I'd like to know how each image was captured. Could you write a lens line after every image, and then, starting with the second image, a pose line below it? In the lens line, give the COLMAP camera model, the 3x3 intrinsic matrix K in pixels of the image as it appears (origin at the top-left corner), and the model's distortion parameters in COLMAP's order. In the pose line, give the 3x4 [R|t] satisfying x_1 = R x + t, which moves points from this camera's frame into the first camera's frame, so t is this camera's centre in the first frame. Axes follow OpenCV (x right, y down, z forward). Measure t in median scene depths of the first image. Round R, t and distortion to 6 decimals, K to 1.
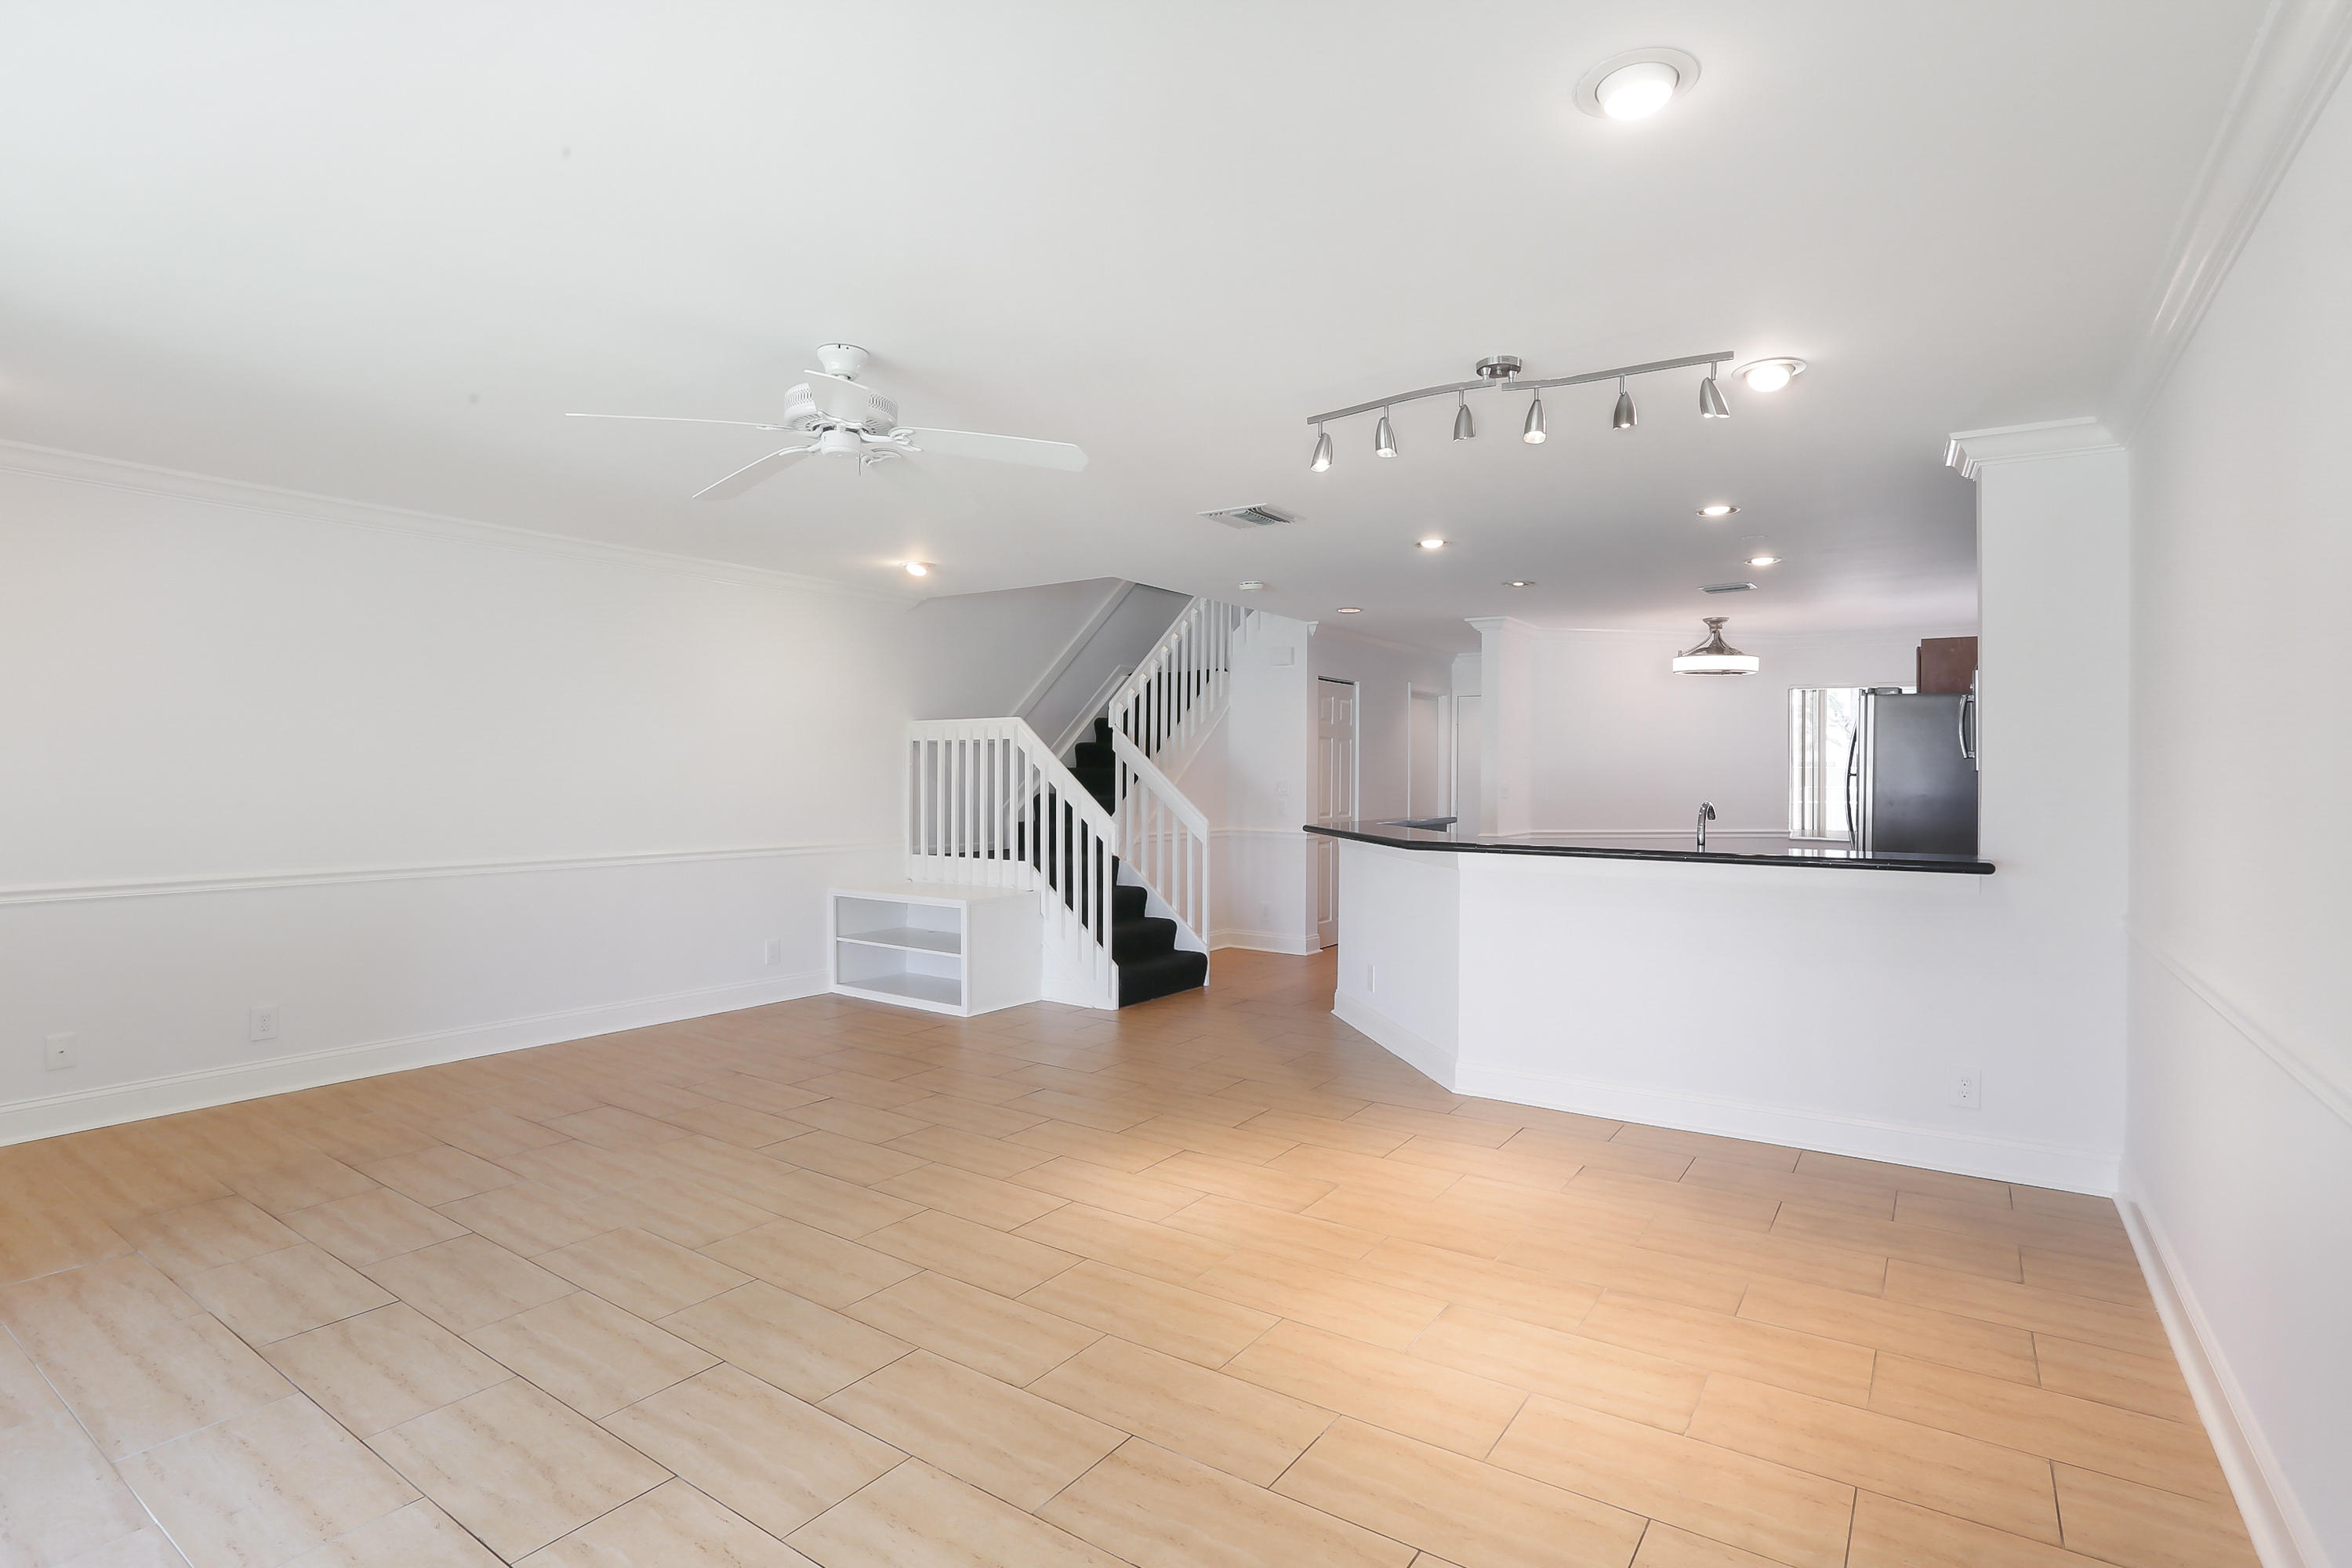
lens RADIAL K [[1152.7, 0, 1180.5], [0, 1152.7, 779.5], [0, 0, 1]] dist [-0.030707, 0.001413]
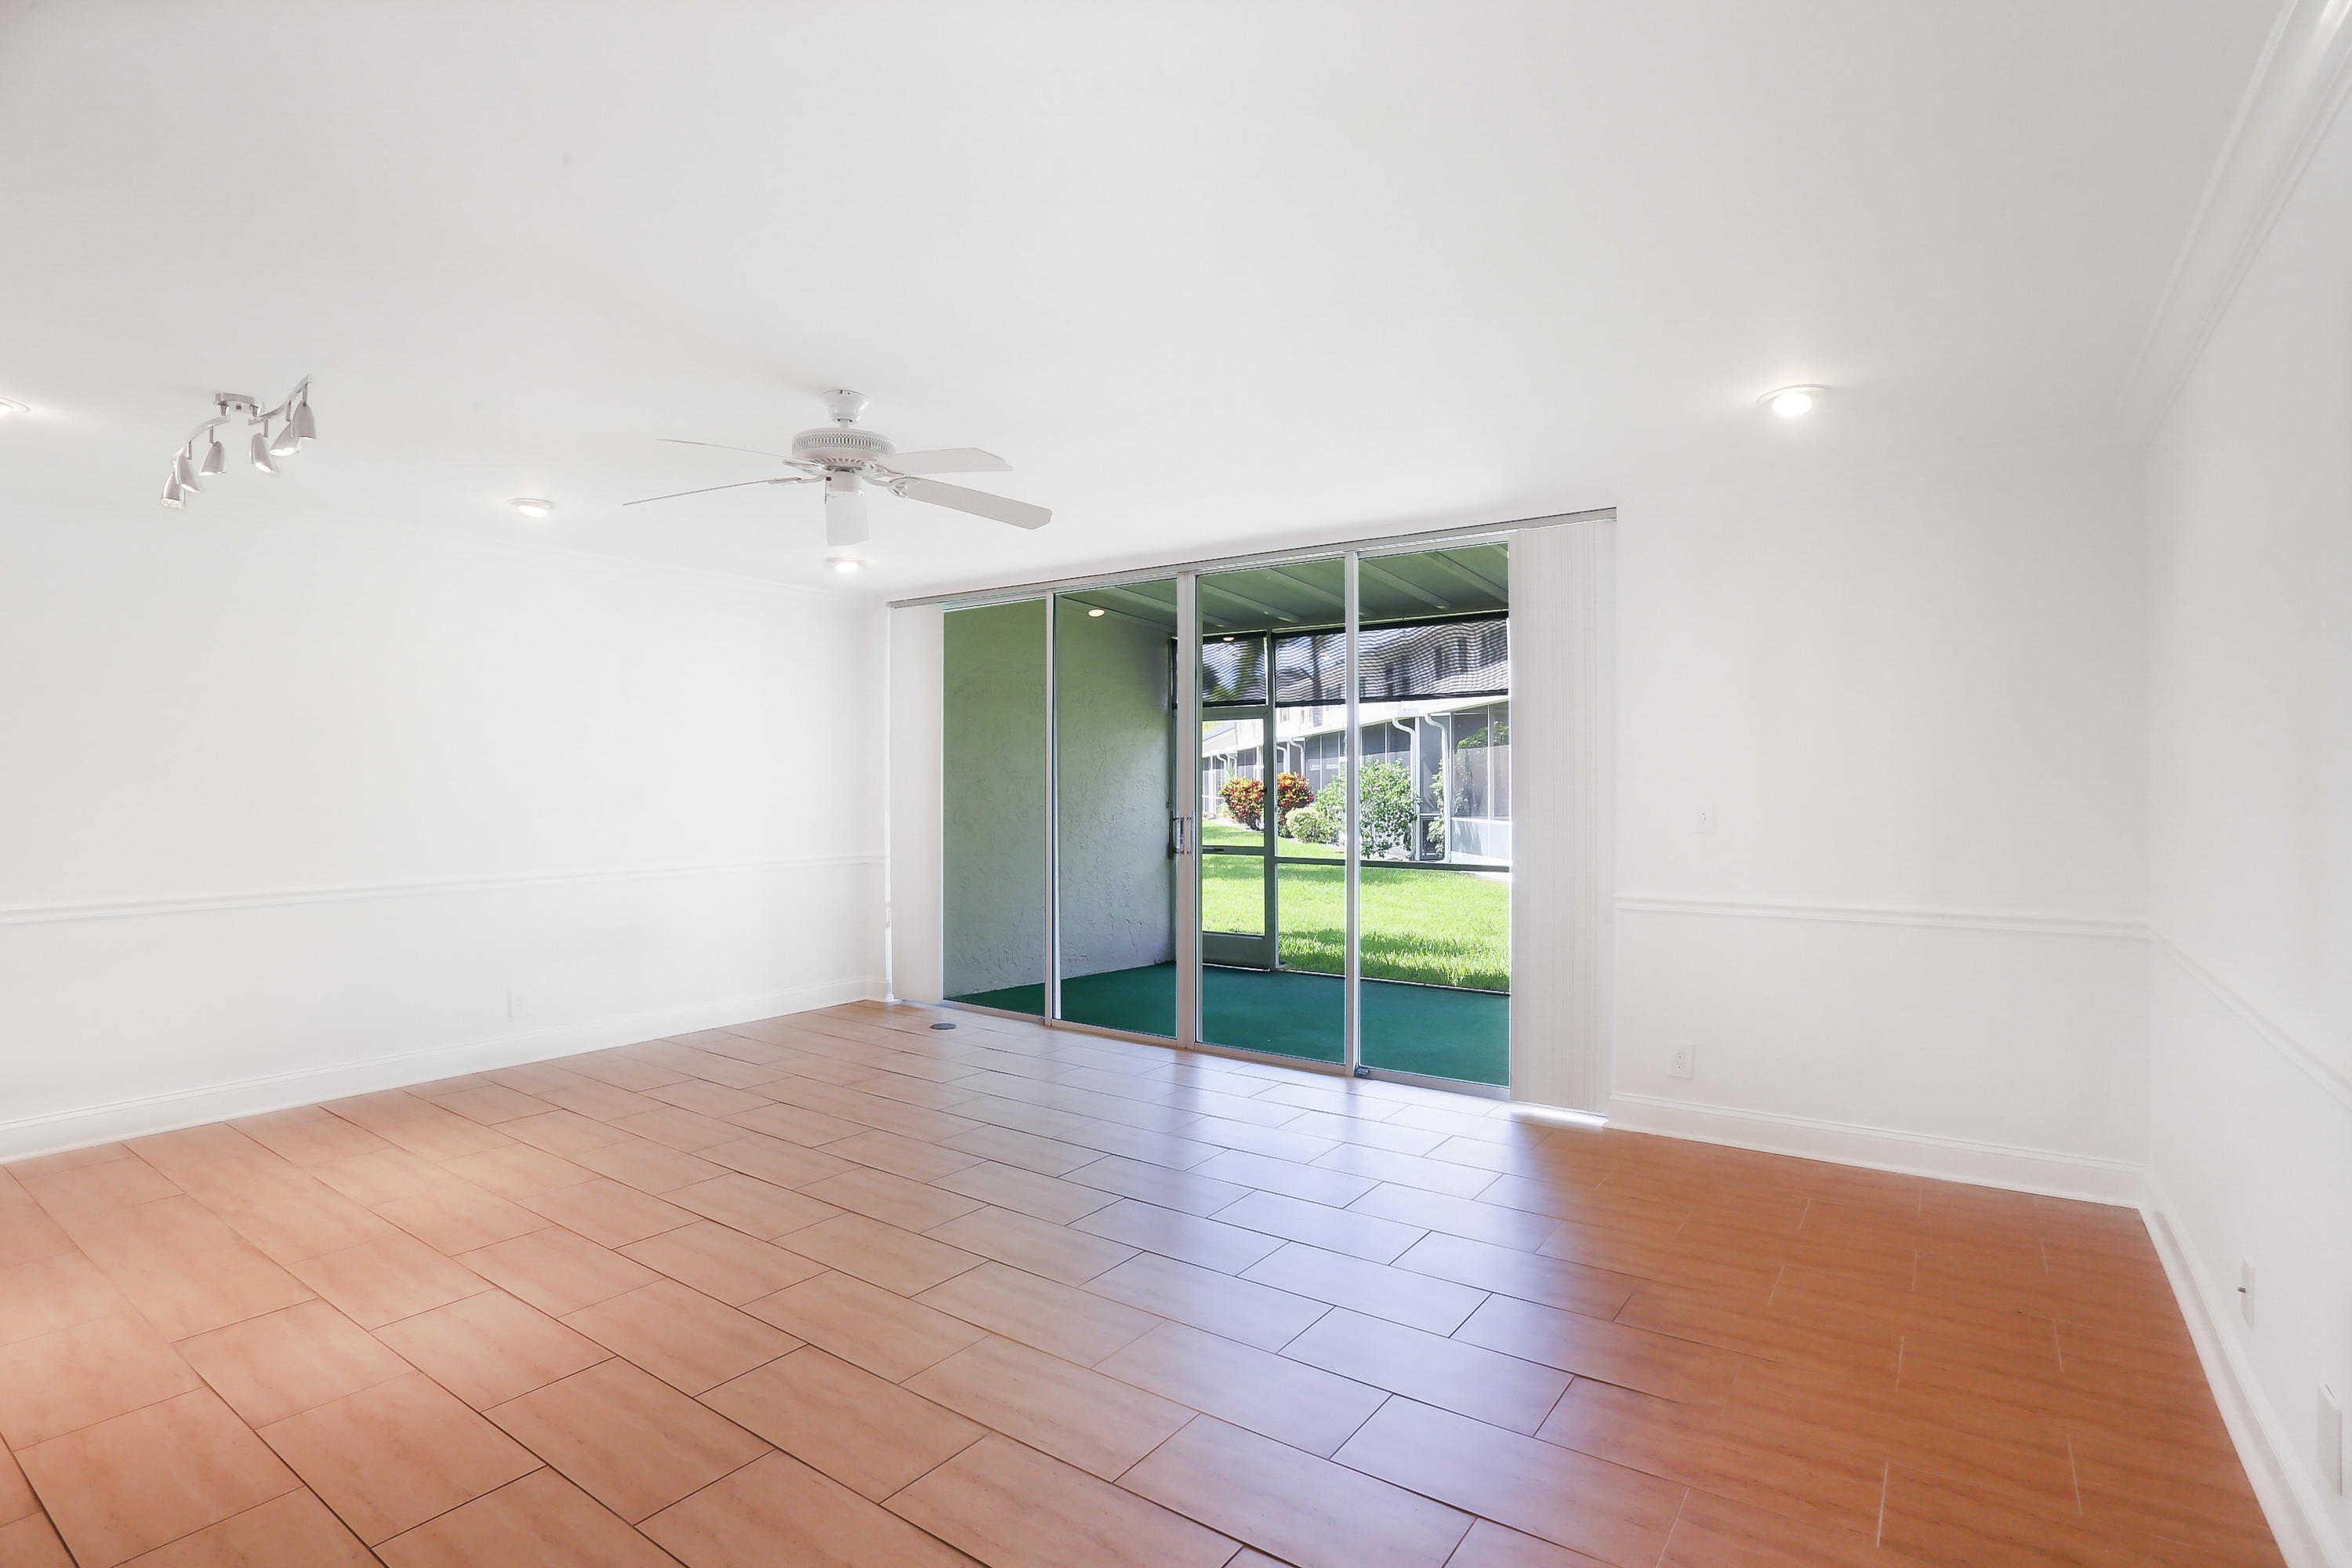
lens RADIAL K [[1152.7, 0, 1180.5], [0, 1152.7, 779.5], [0, 0, 1]] dist [-0.030707, 0.001413]
pose [[-0.999863, -0.001633, 0.016495, -0.576044], [-0.001713, 0.999987, -0.004819, -0.007849], [-0.016487, -0.004846, -0.999852, 1.894975]]
